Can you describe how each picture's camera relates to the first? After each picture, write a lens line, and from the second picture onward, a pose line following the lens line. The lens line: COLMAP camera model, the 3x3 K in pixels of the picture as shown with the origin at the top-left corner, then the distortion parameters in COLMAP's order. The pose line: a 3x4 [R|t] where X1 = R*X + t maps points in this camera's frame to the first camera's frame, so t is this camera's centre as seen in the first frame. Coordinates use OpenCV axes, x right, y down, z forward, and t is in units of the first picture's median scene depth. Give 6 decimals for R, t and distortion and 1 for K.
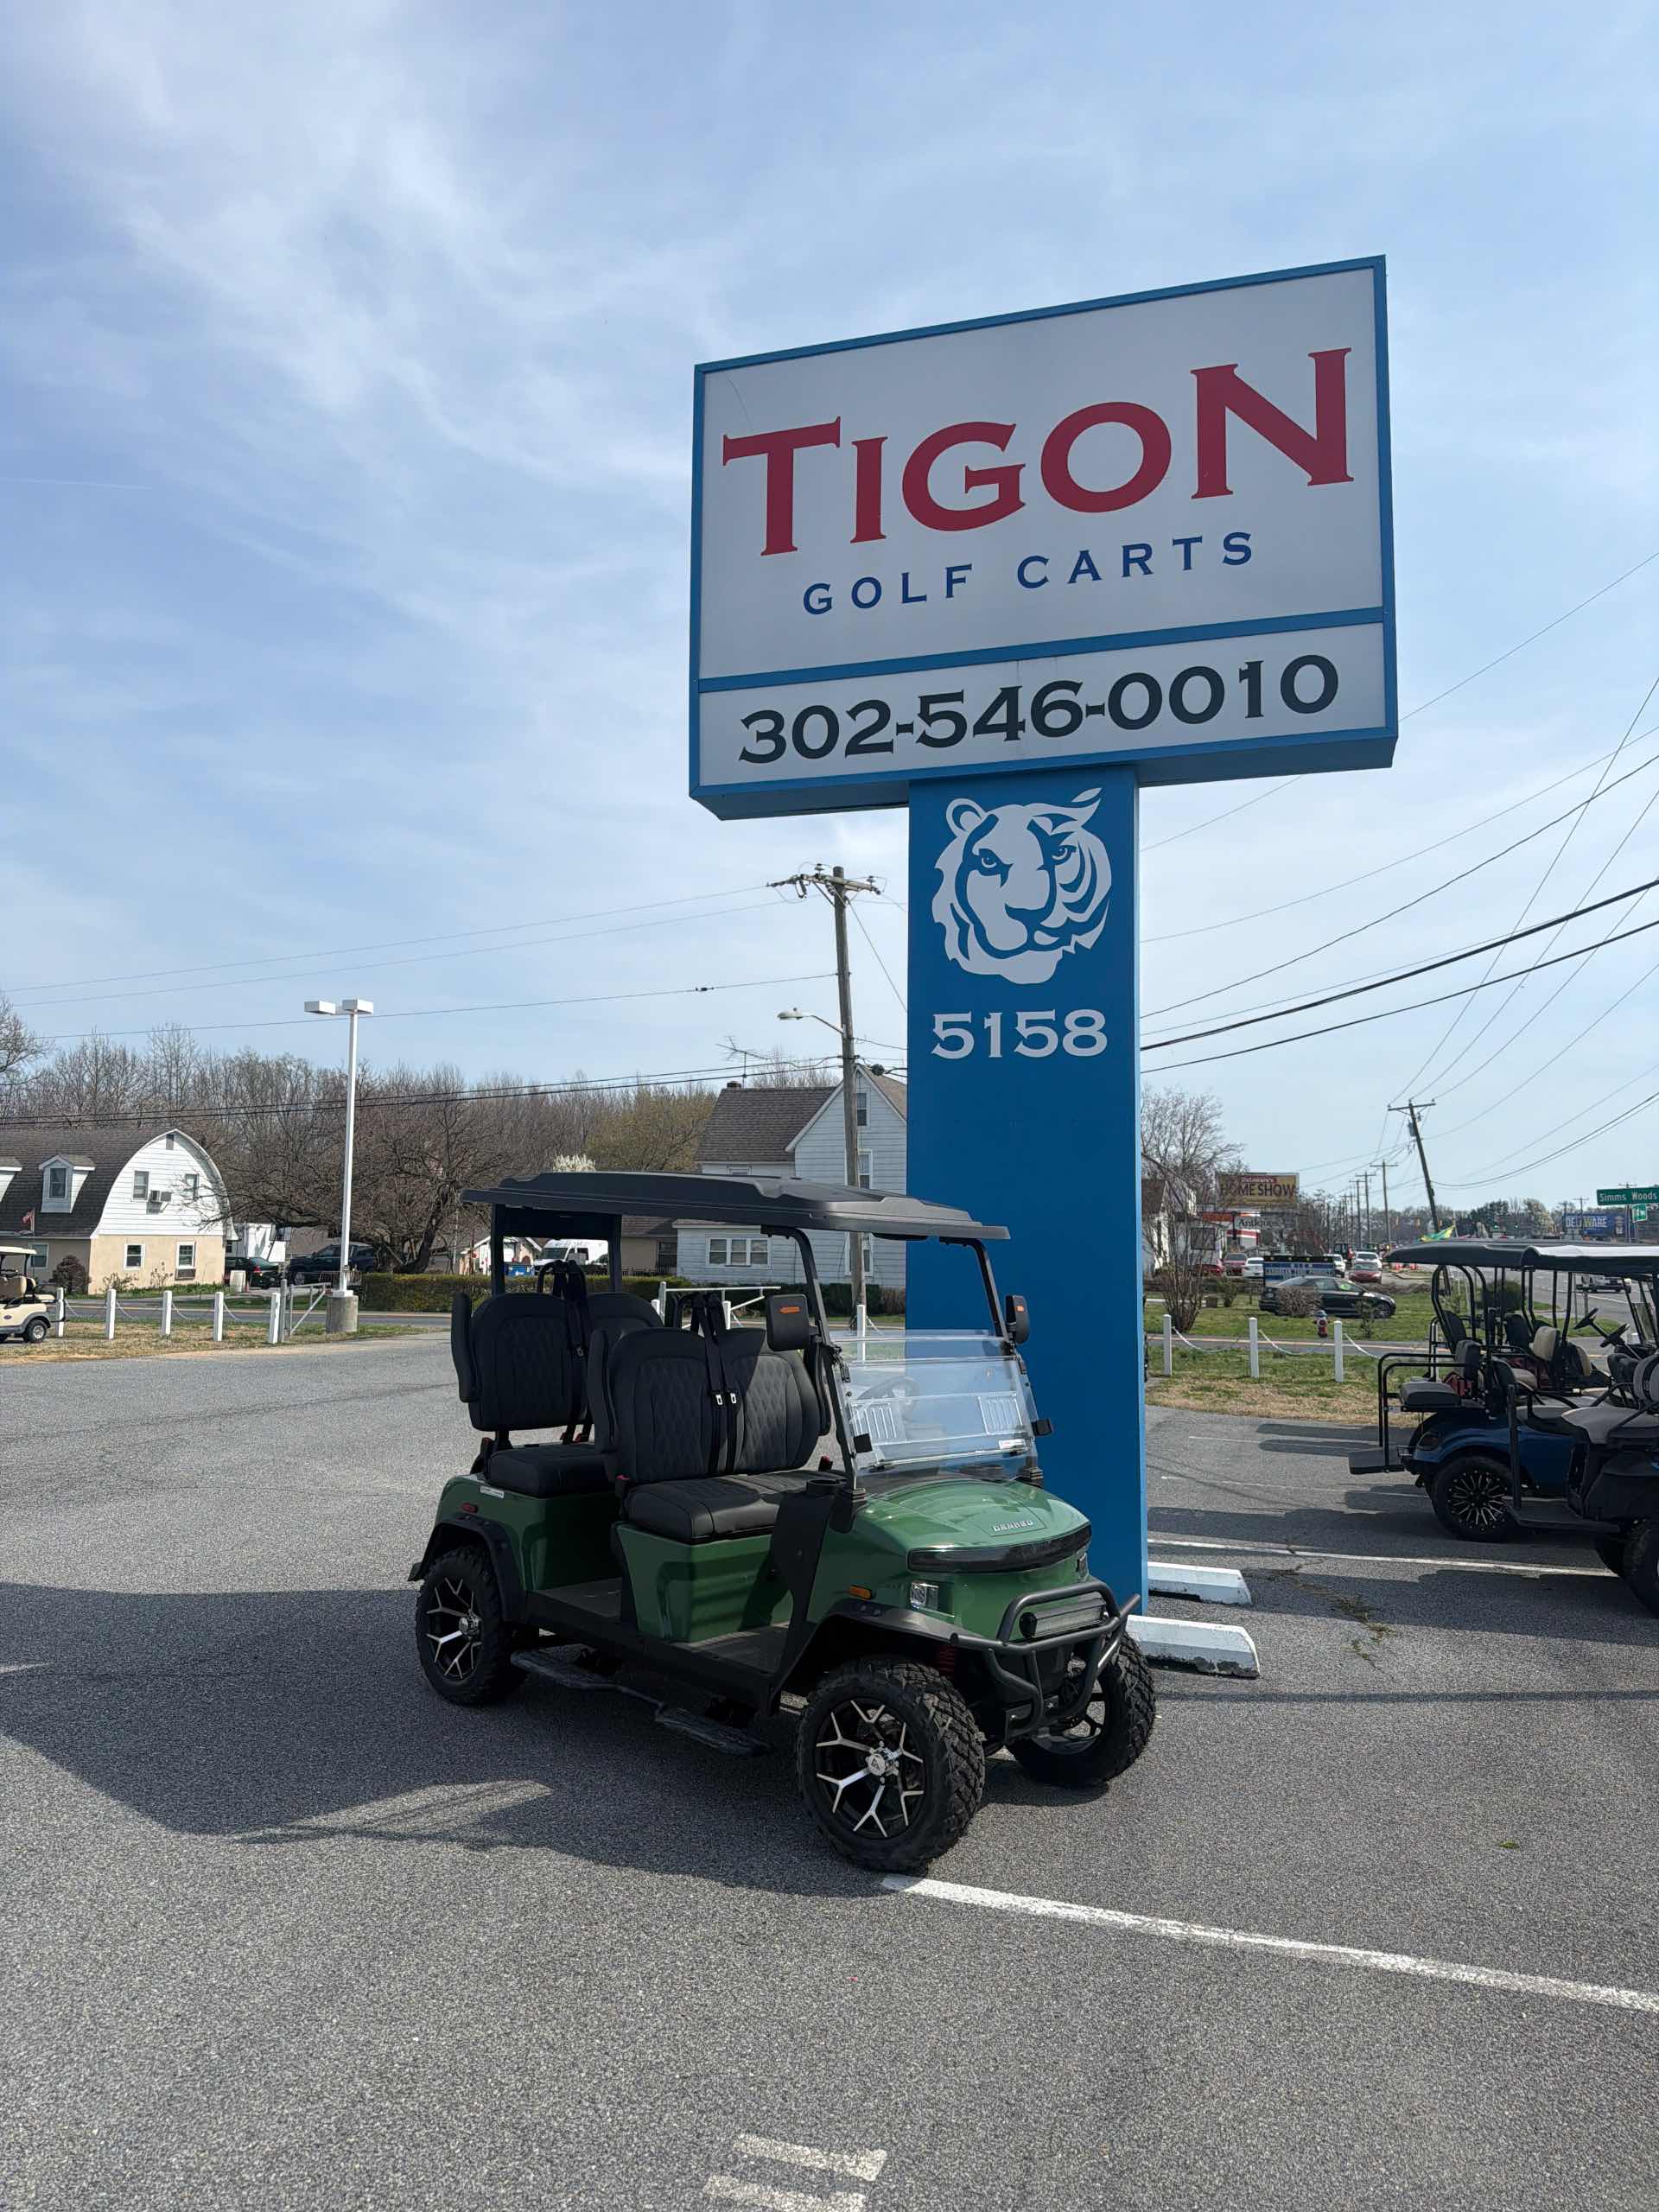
lens RADIAL K [[1534.5, 0, 807.5], [0, 1534.5, 1107.0], [0, 0, 1]] dist [0.046517, -0.051639]
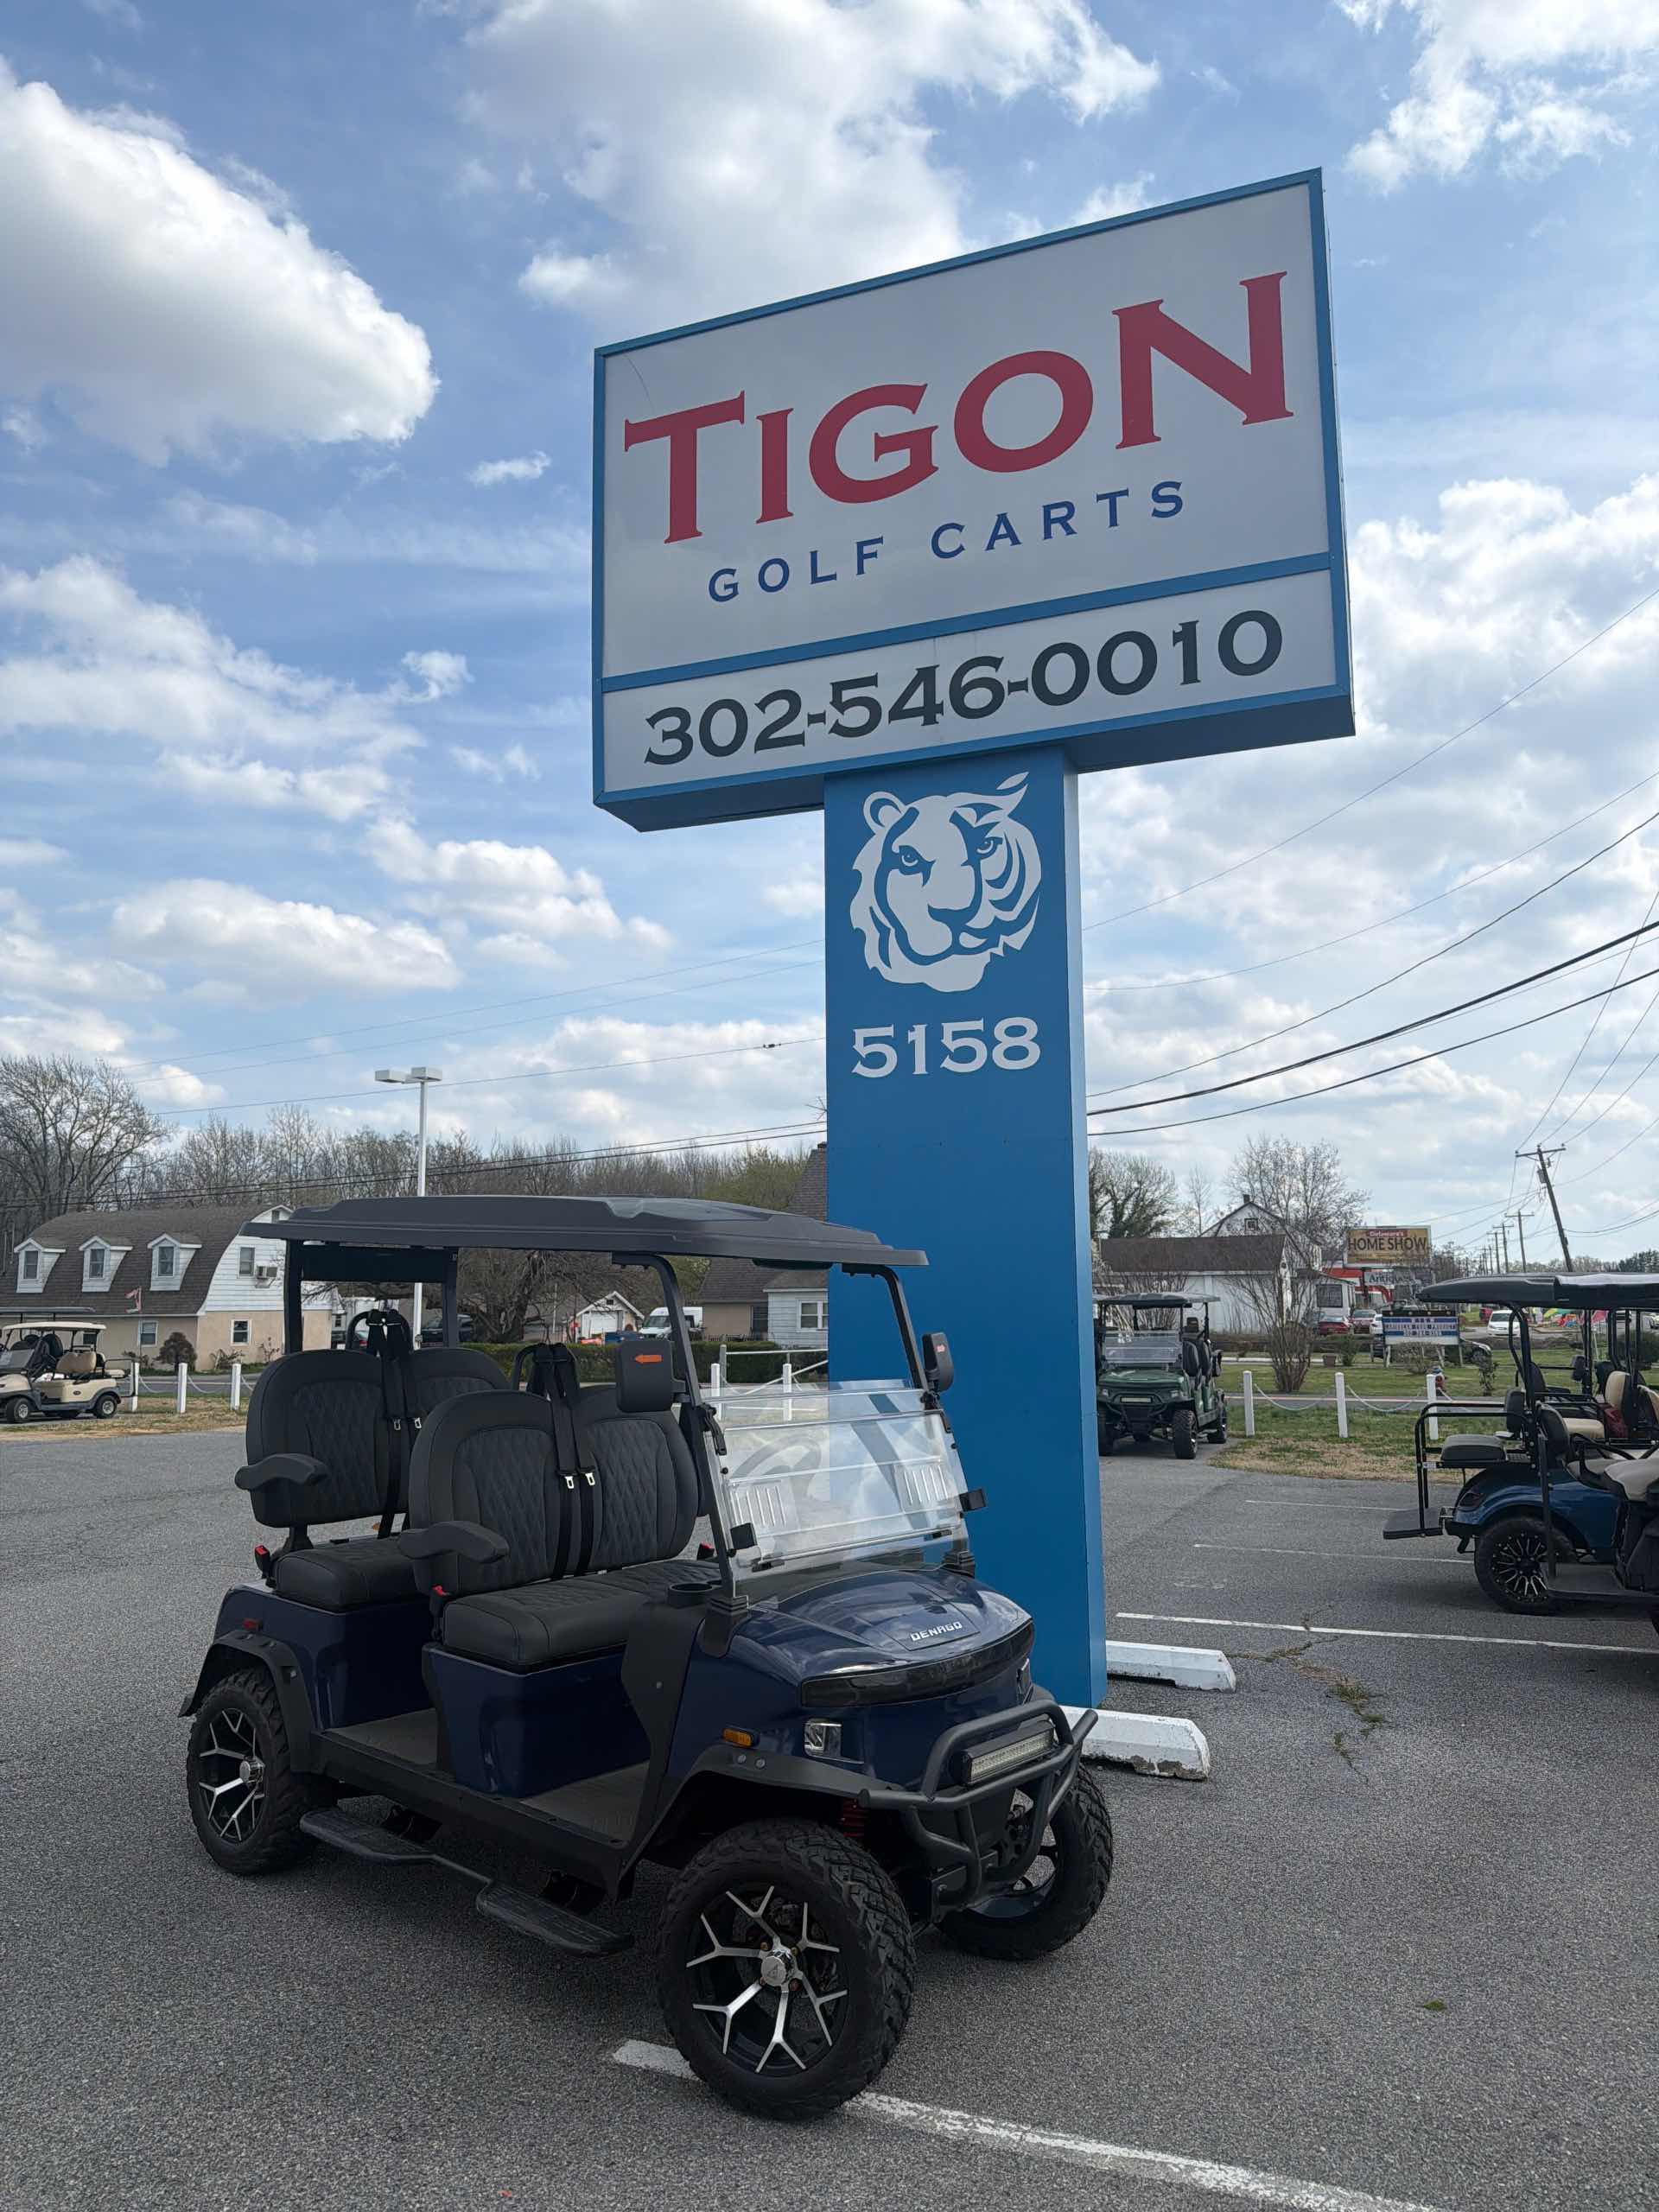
lens RADIAL K [[1534.5, 0, 828.4], [0, 1534.5, 1115.4], [0, 0, 1]] dist [0.046517, -0.051639]
pose [[0.997569, -0.026959, -0.064266, 0.124056], [0.024542, 0.998972, -0.038110, 0.024415], [0.065227, 0.036440, 0.997205, 0.099938]]
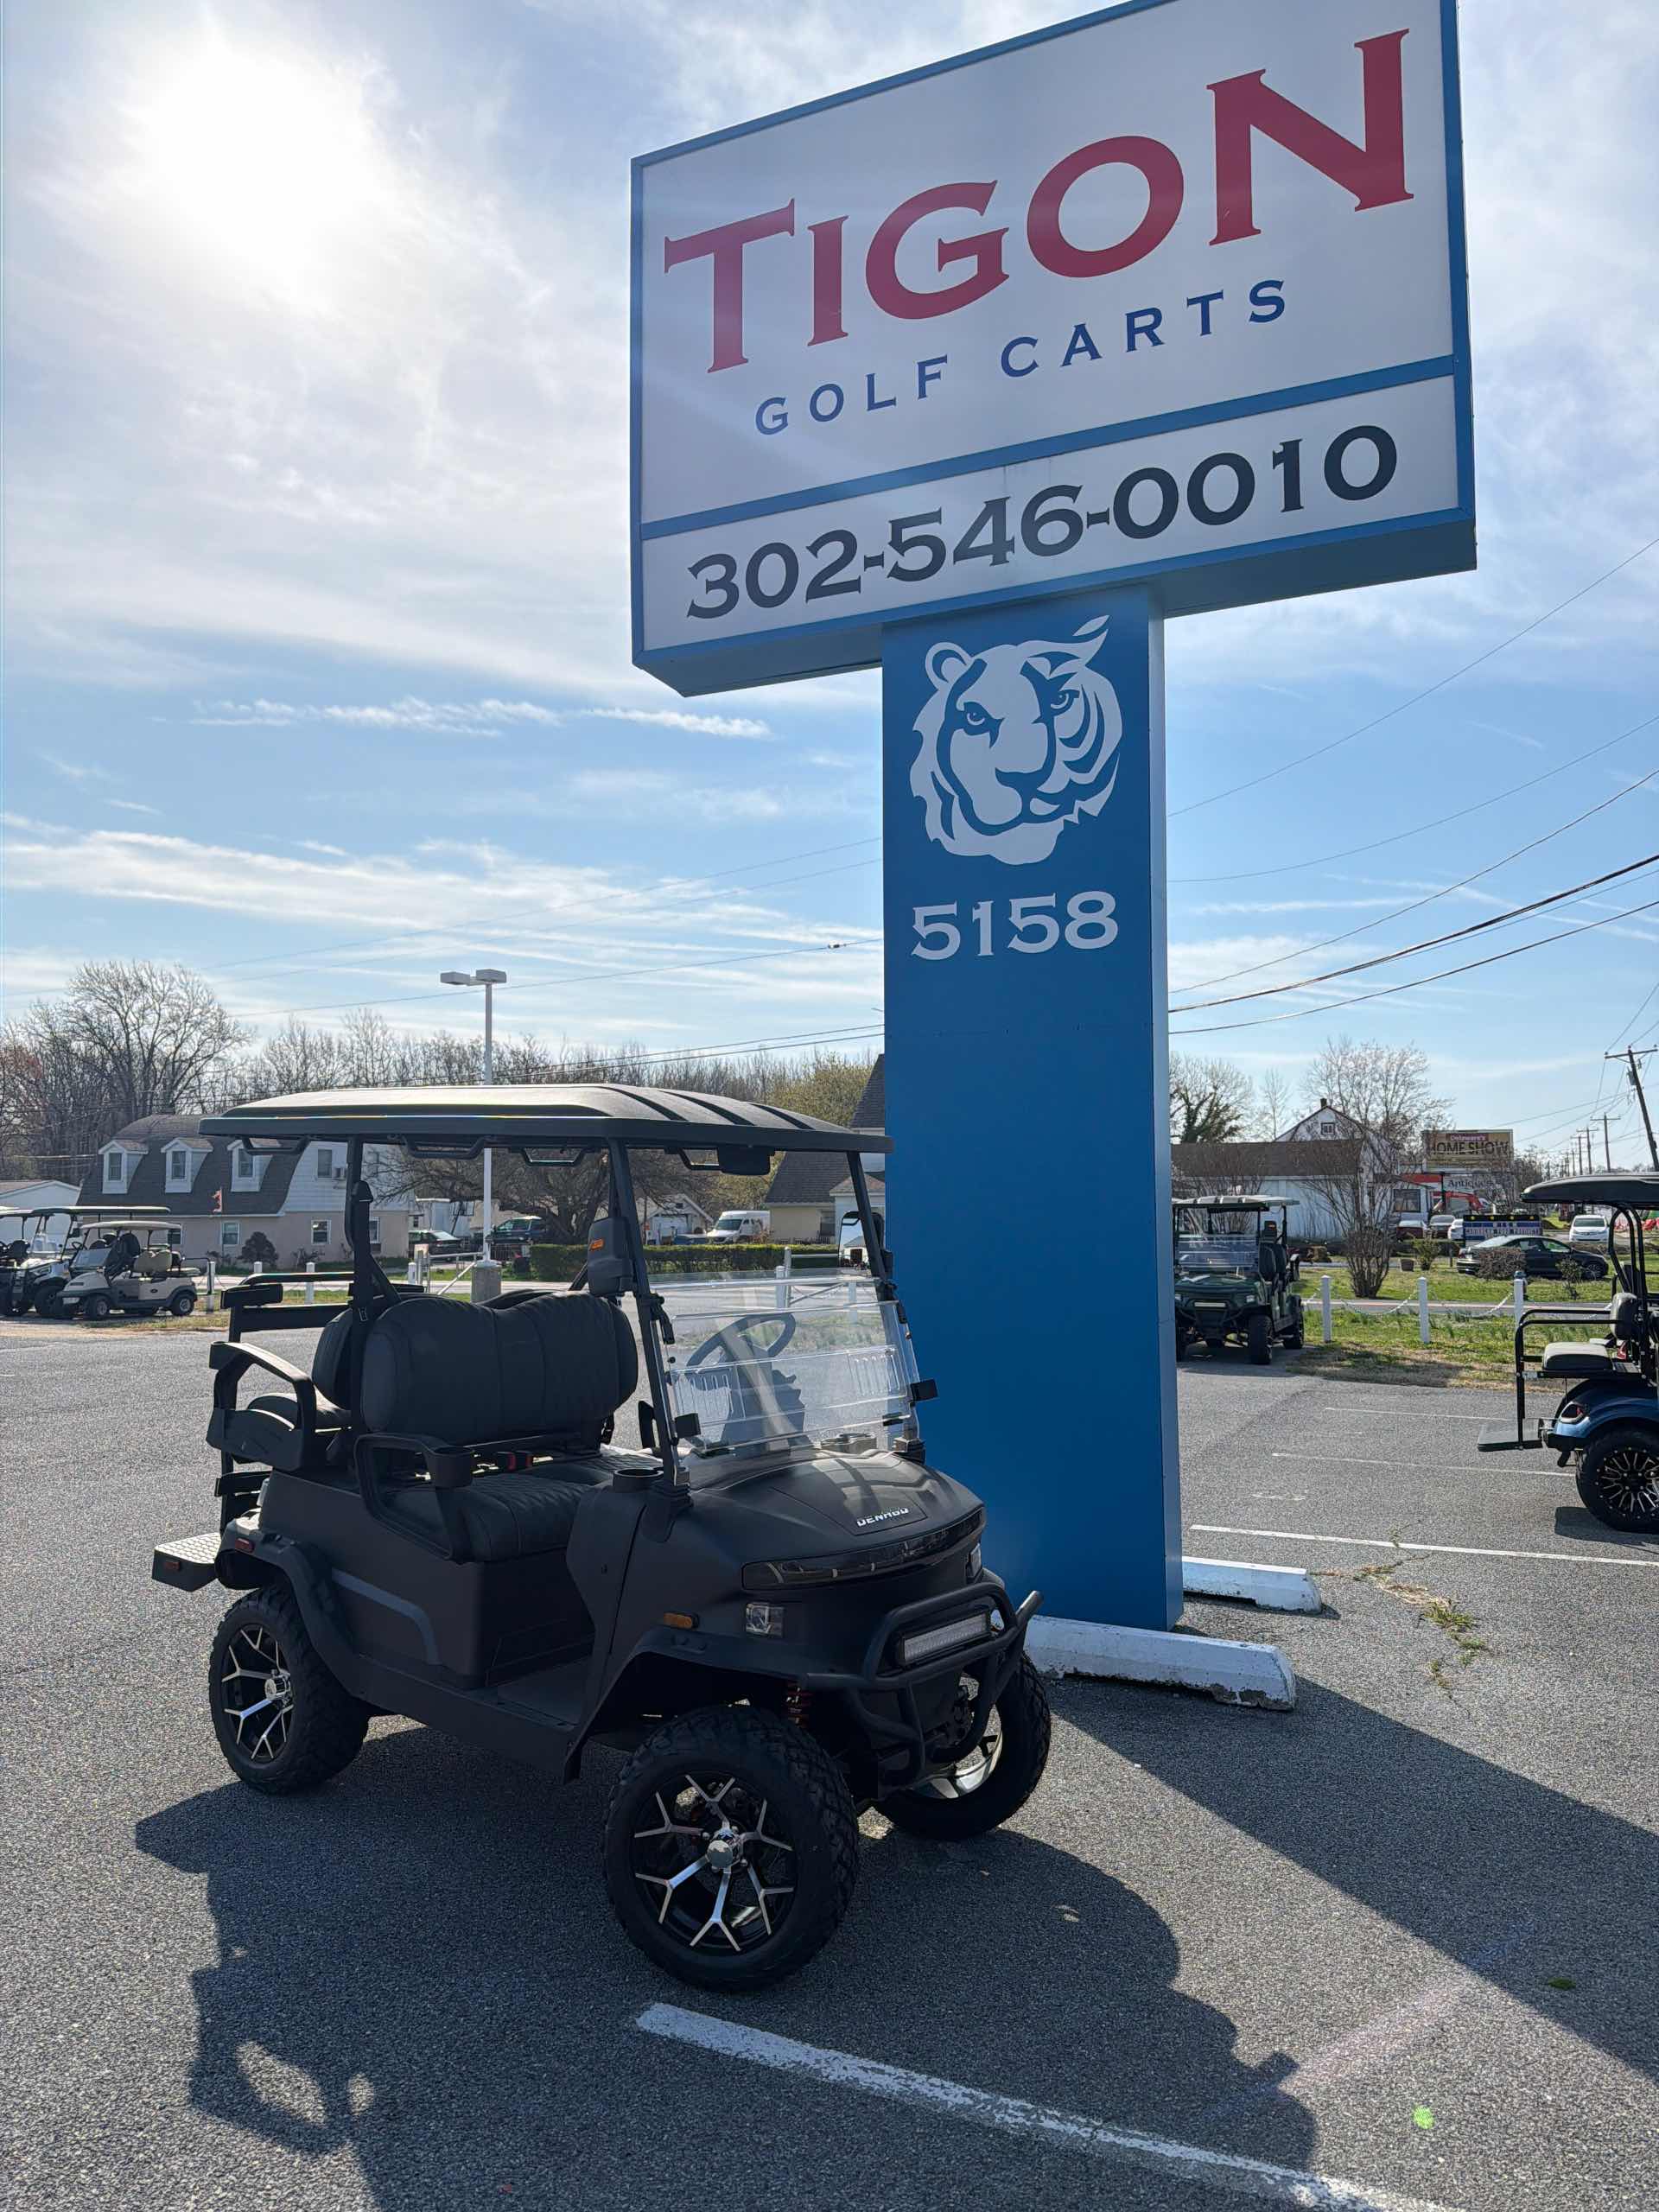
lens RADIAL K [[1534.5, 0, 827.7], [0, 1534.5, 1115.7], [0, 0, 1]] dist [0.046517, -0.051639]
pose [[0.993547, -0.022932, -0.111083, 0.125746], [0.025619, 0.999411, 0.022815, 0.033420], [0.110494, -0.025513, 0.993549, 0.162587]]
